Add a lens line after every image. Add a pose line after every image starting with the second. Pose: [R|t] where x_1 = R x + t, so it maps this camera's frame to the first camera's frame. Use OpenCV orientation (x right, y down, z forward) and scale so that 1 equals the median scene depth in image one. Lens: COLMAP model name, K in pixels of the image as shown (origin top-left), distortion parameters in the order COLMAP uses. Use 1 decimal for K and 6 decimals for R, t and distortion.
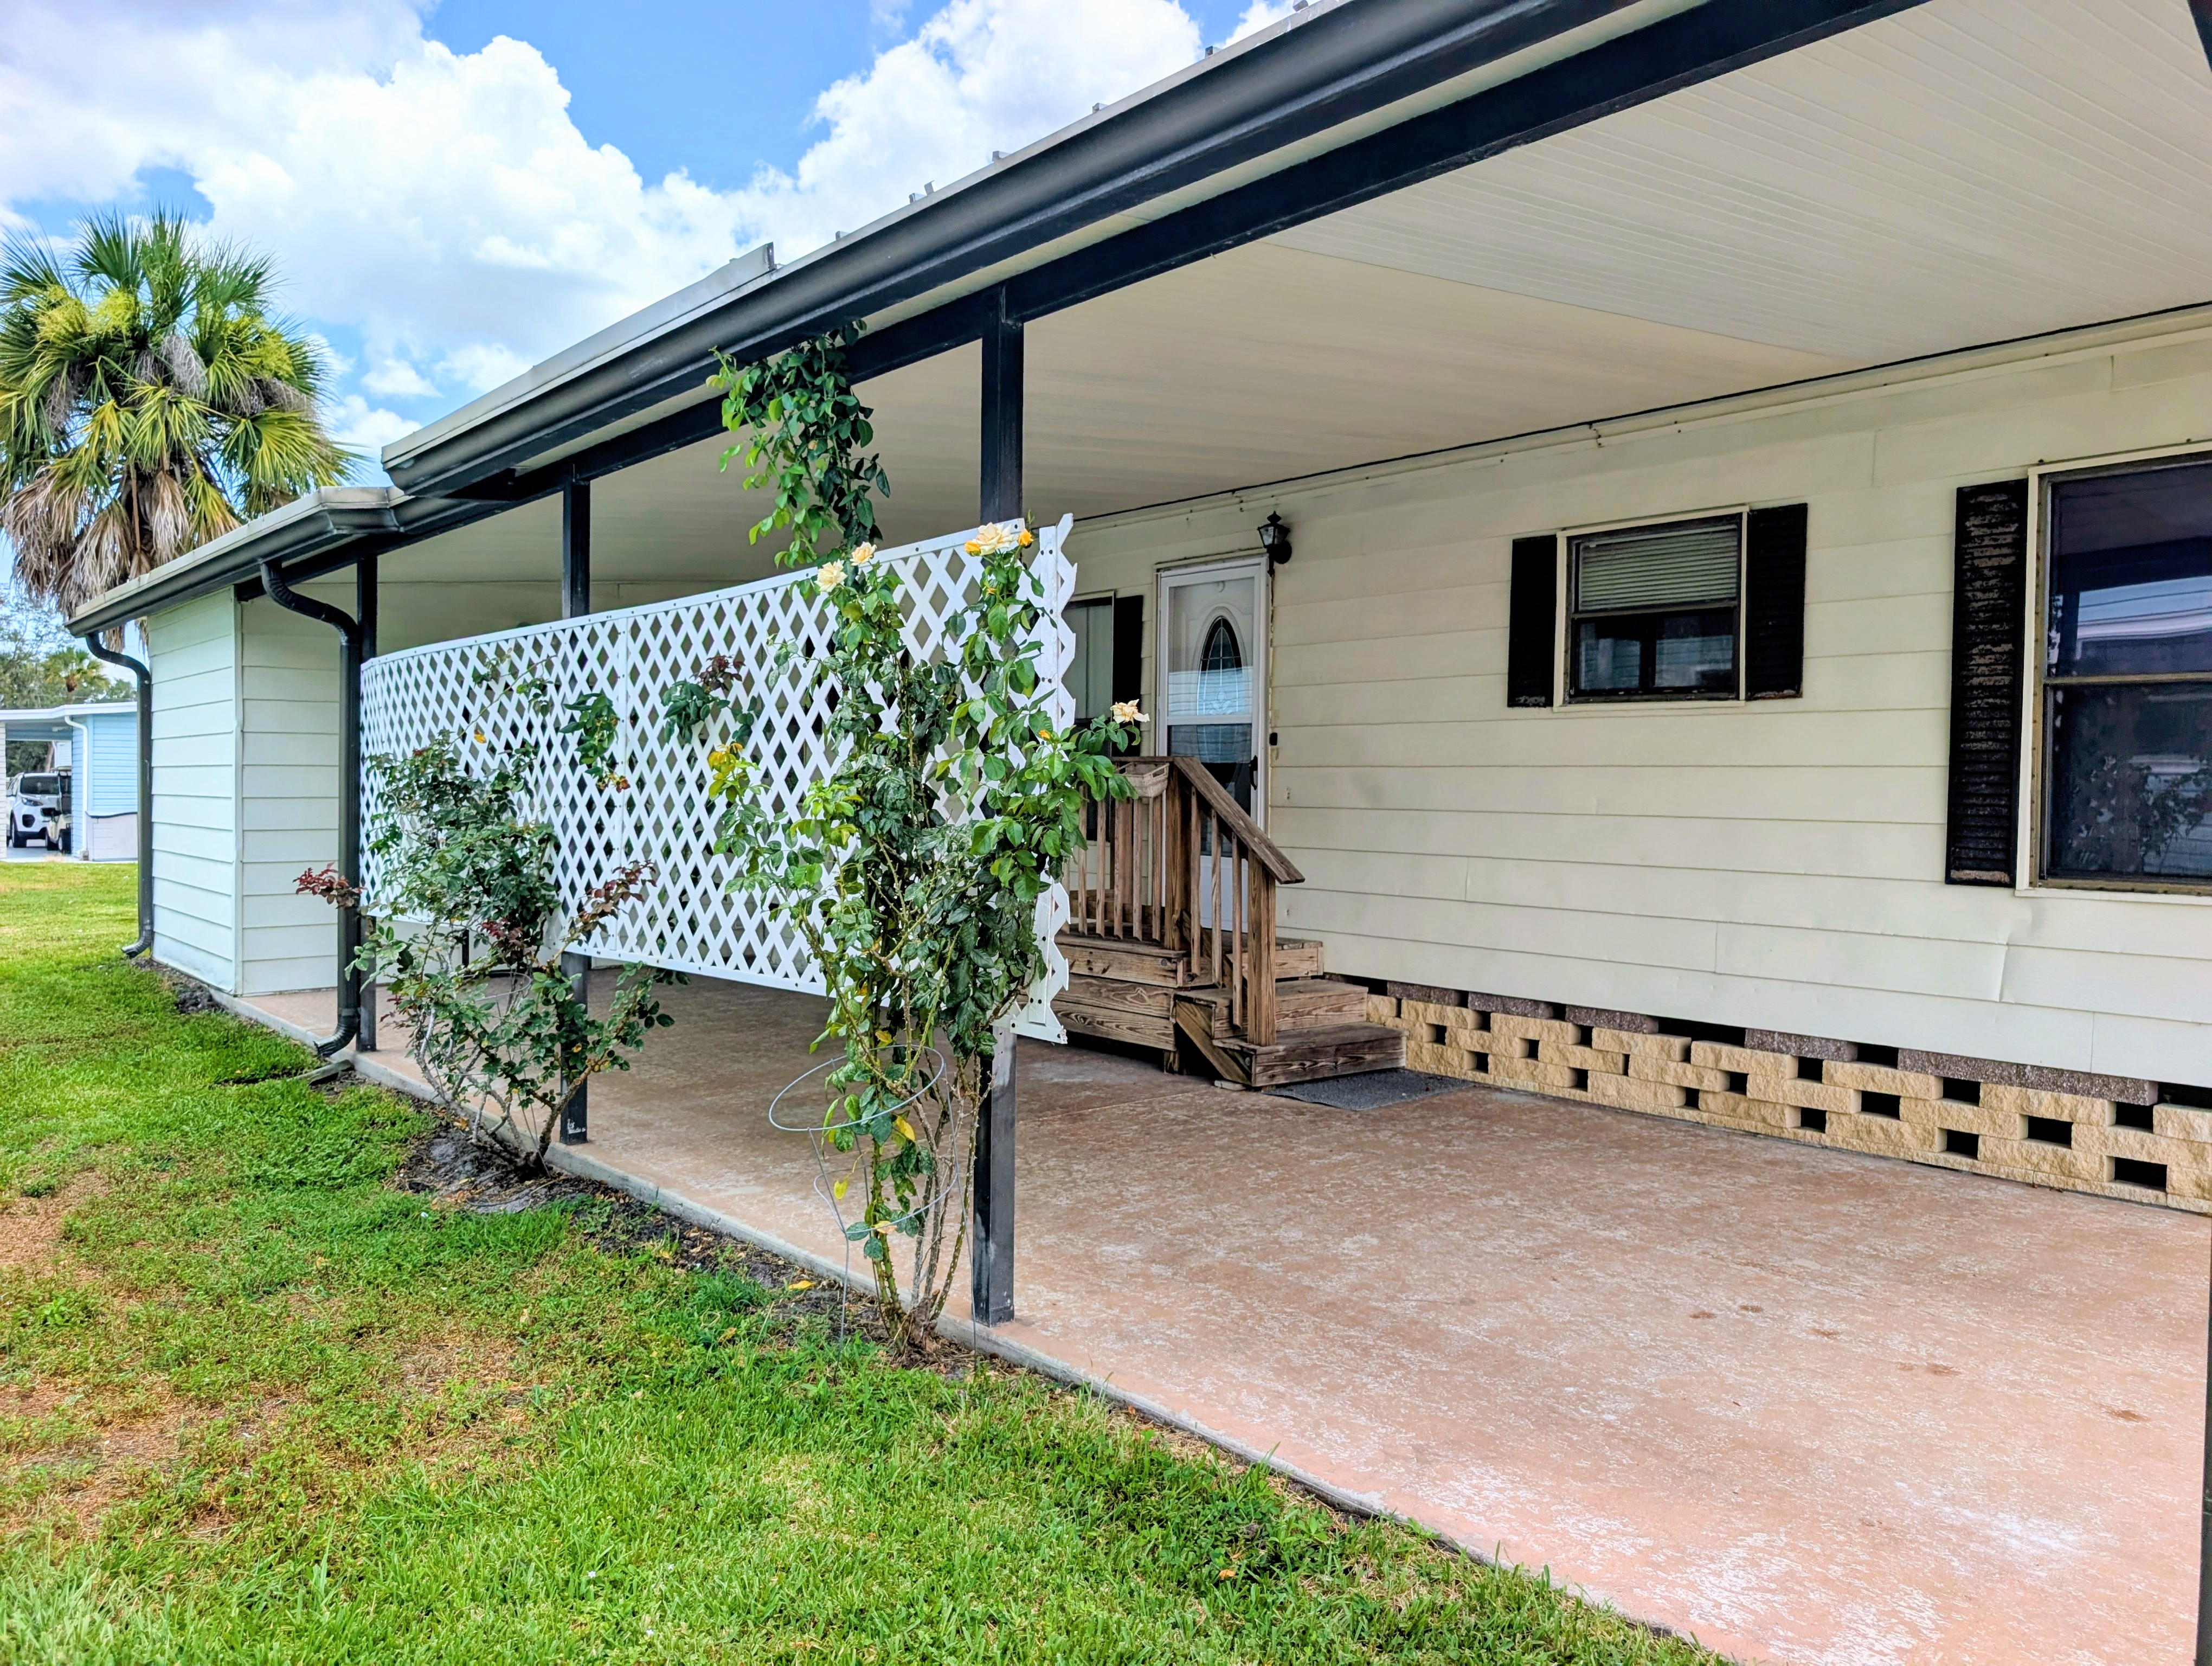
lens RADIAL K [[1614.9, 0, 1098.1], [0, 1614.9, 827.4], [0, 0, 1]] dist [0.008337, -0.007438]
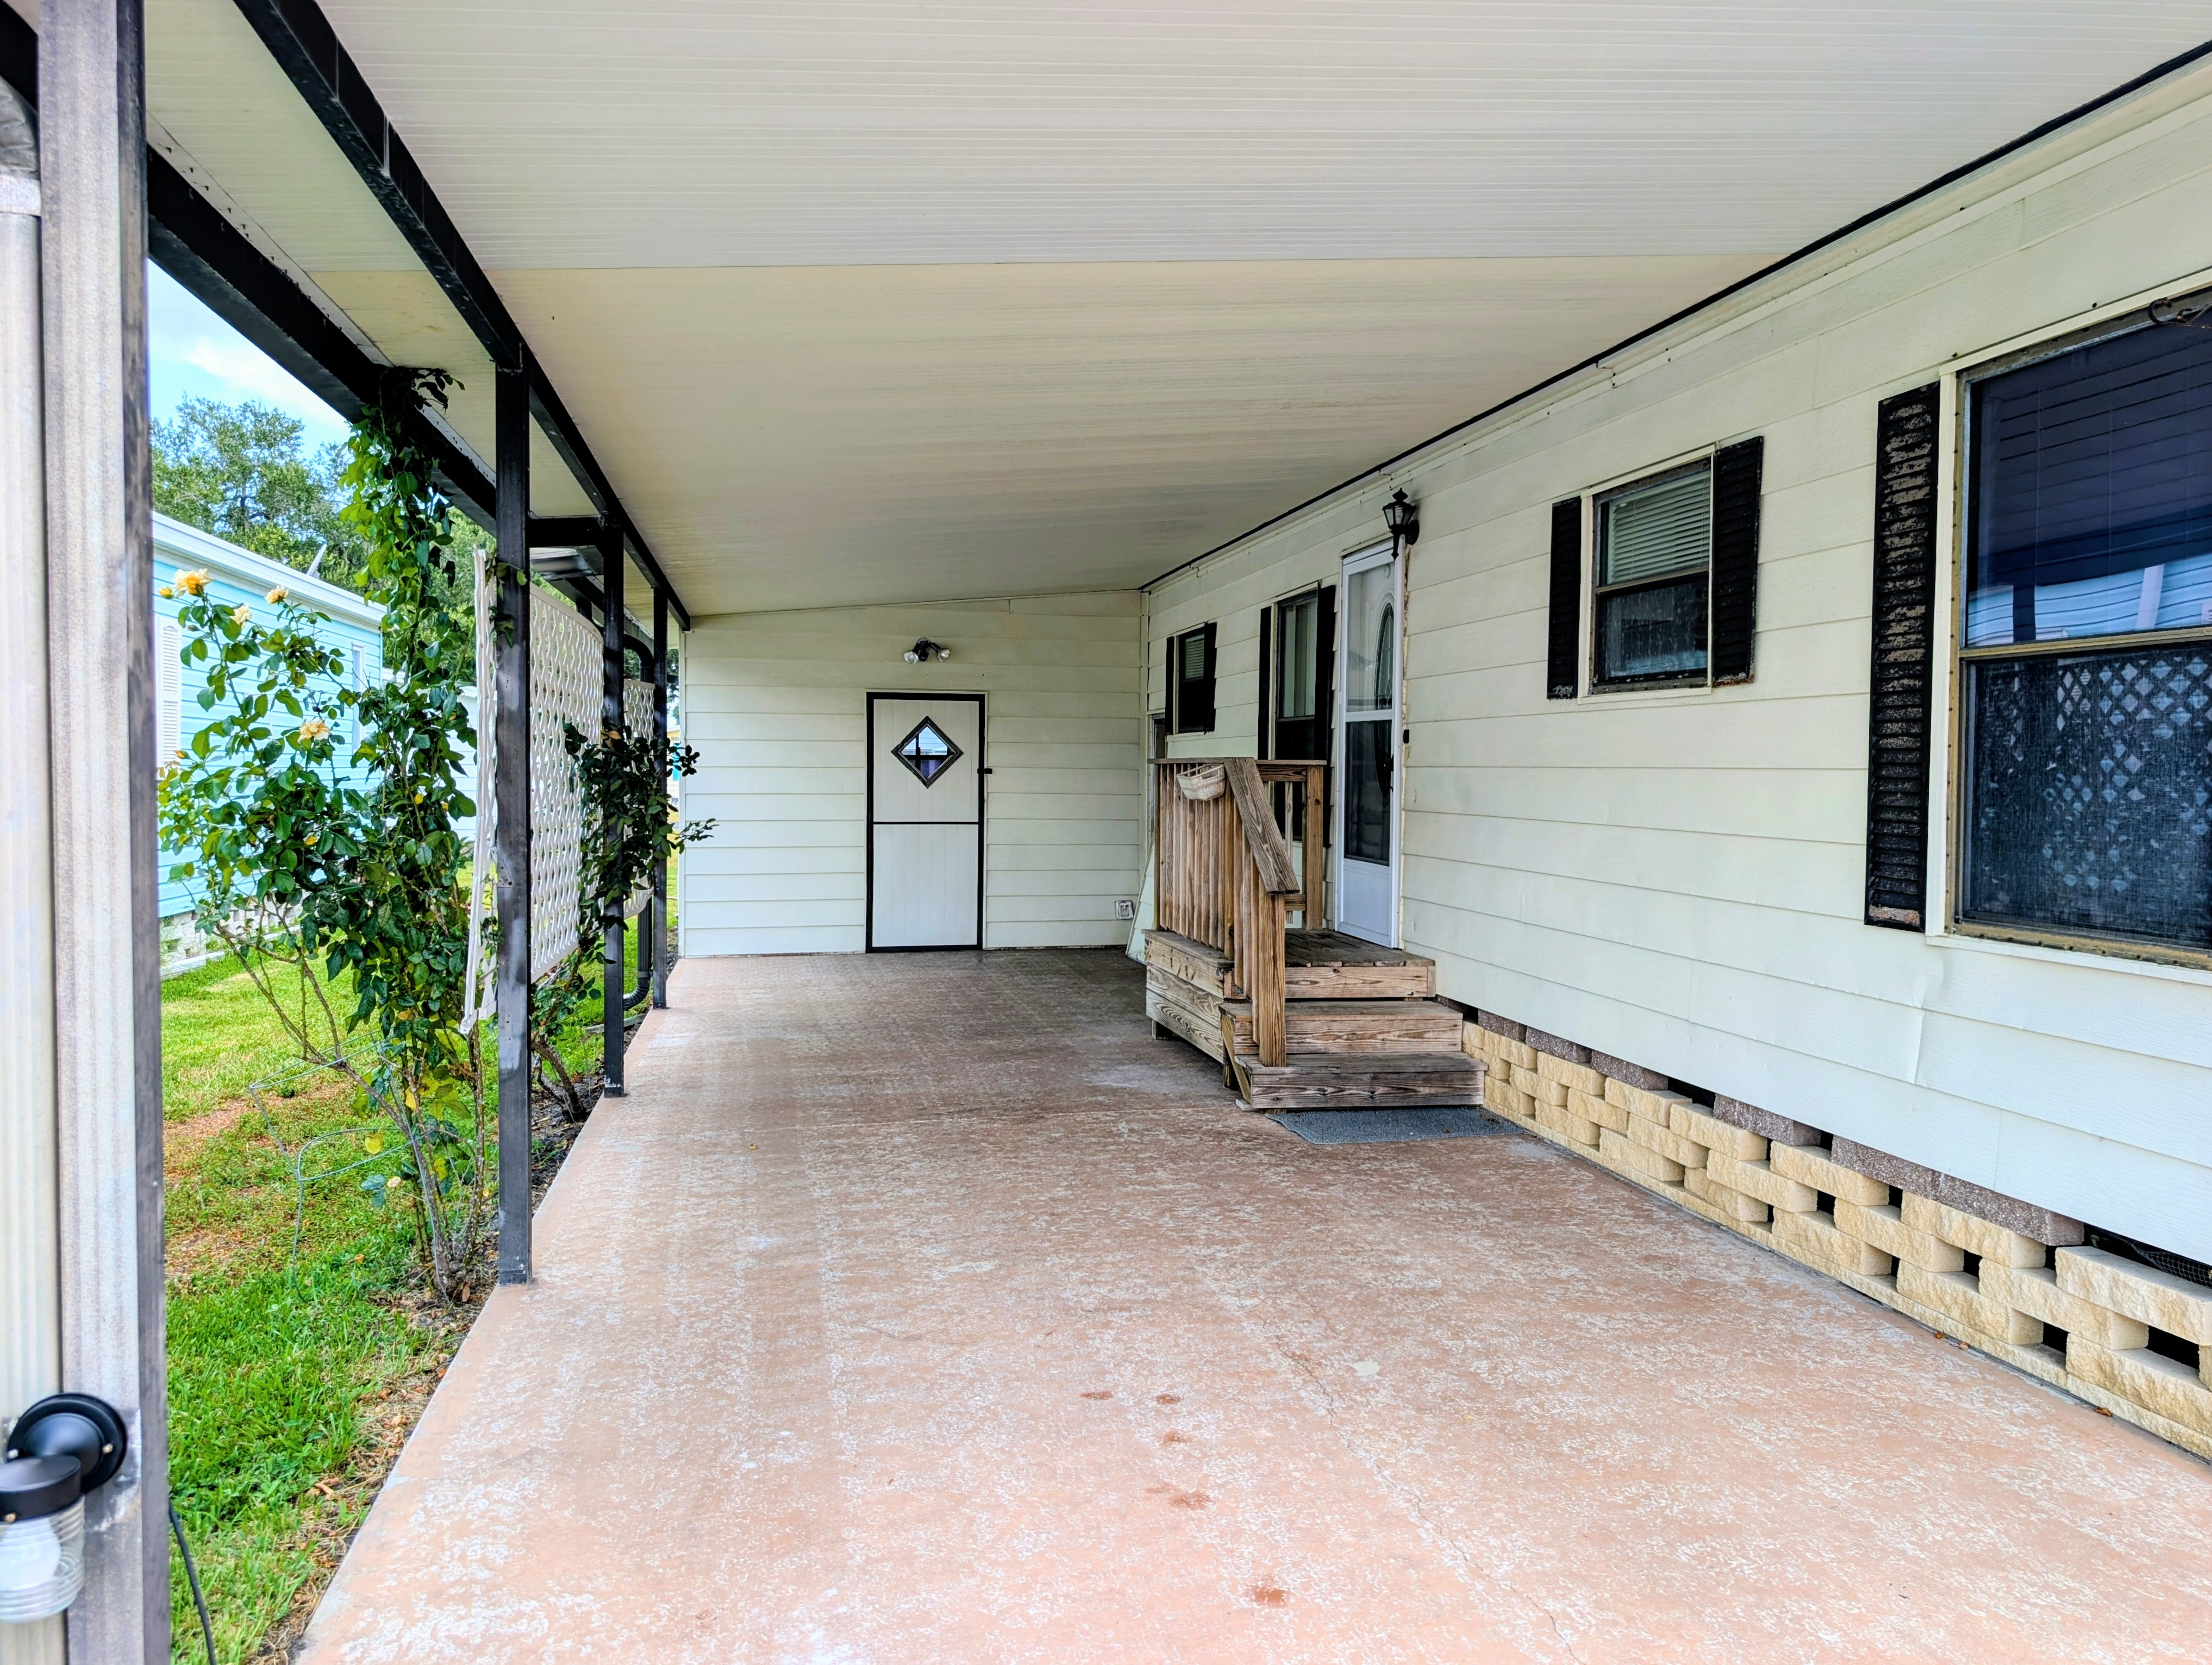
lens RADIAL K [[1614.6, 0, 1101.6], [0, 1614.6, 833.1], [0, 0, 1]] dist [0.008337, -0.007438]
pose [[0.880147, 0.017429, -0.474381, 0.579409], [-0.013520, 0.999841, 0.011650, -0.012035], [0.474509, -0.003840, 0.880242, 0.163568]]
